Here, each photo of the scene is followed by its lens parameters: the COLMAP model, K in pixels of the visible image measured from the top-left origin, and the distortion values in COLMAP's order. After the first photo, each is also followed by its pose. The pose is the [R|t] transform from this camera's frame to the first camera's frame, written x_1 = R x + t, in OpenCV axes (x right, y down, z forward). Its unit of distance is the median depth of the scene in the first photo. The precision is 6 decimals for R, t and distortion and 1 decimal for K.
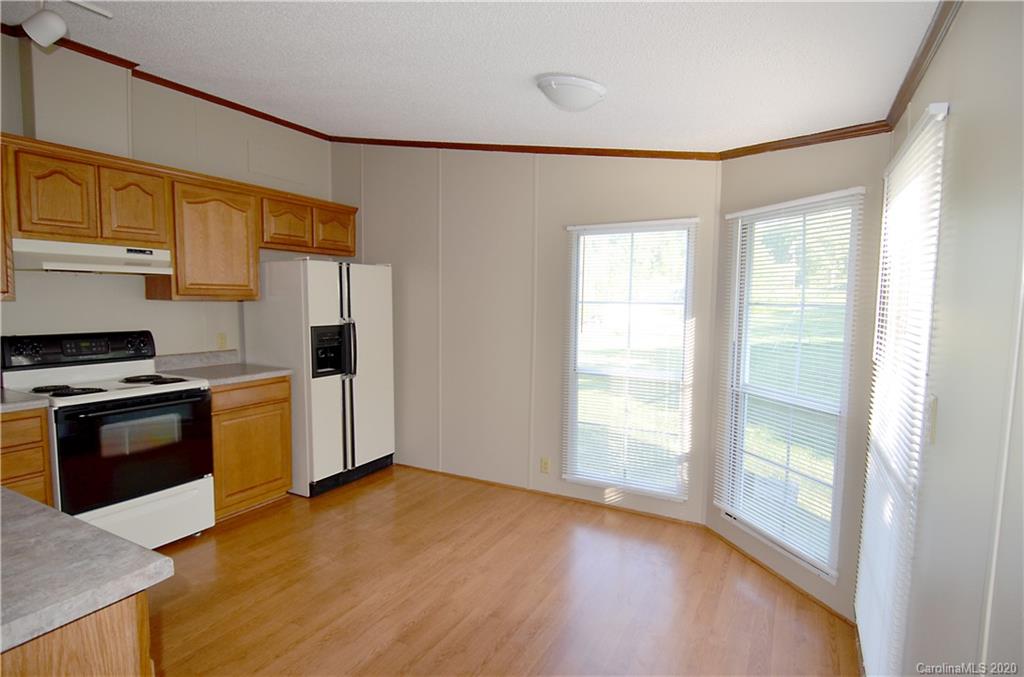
lens RADIAL K [[534.0, 0, 510.0], [0, 534.0, 339.8], [0, 0, 1]] dist [-0.006717, -0.008285]
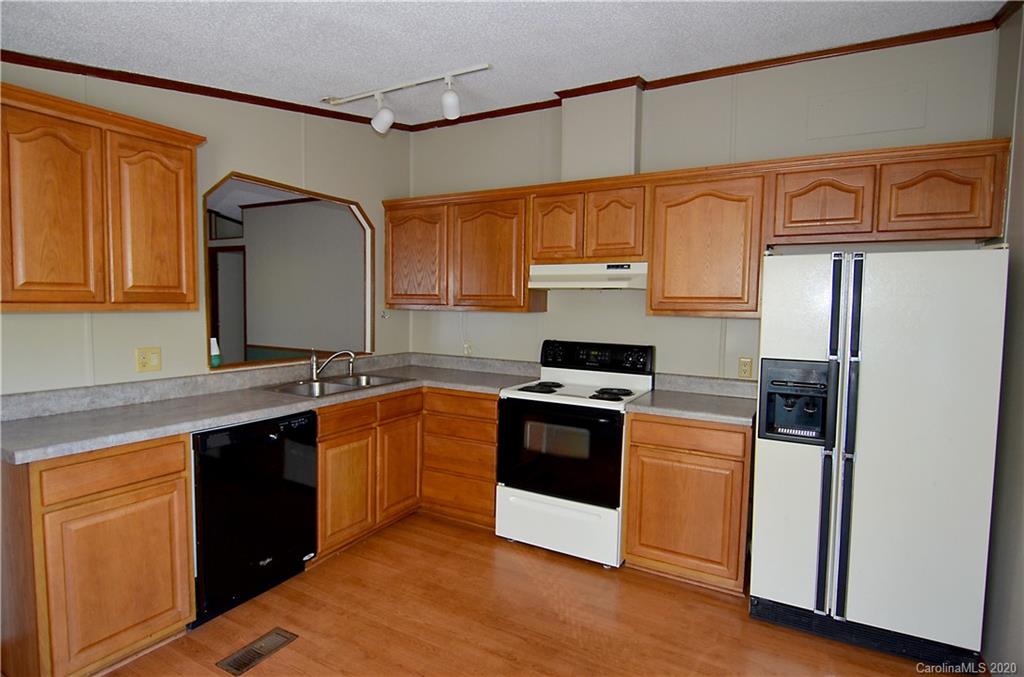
lens RADIAL K [[534.0, 0, 510.3], [0, 534.0, 338.8], [0, 0, 1]] dist [-0.006717, -0.008285]
pose [[-0.034053, 0.060284, -0.997600, 0.325348], [-0.081983, 0.994647, 0.062904, -0.074747], [0.996052, 0.083928, -0.028928, 0.818791]]
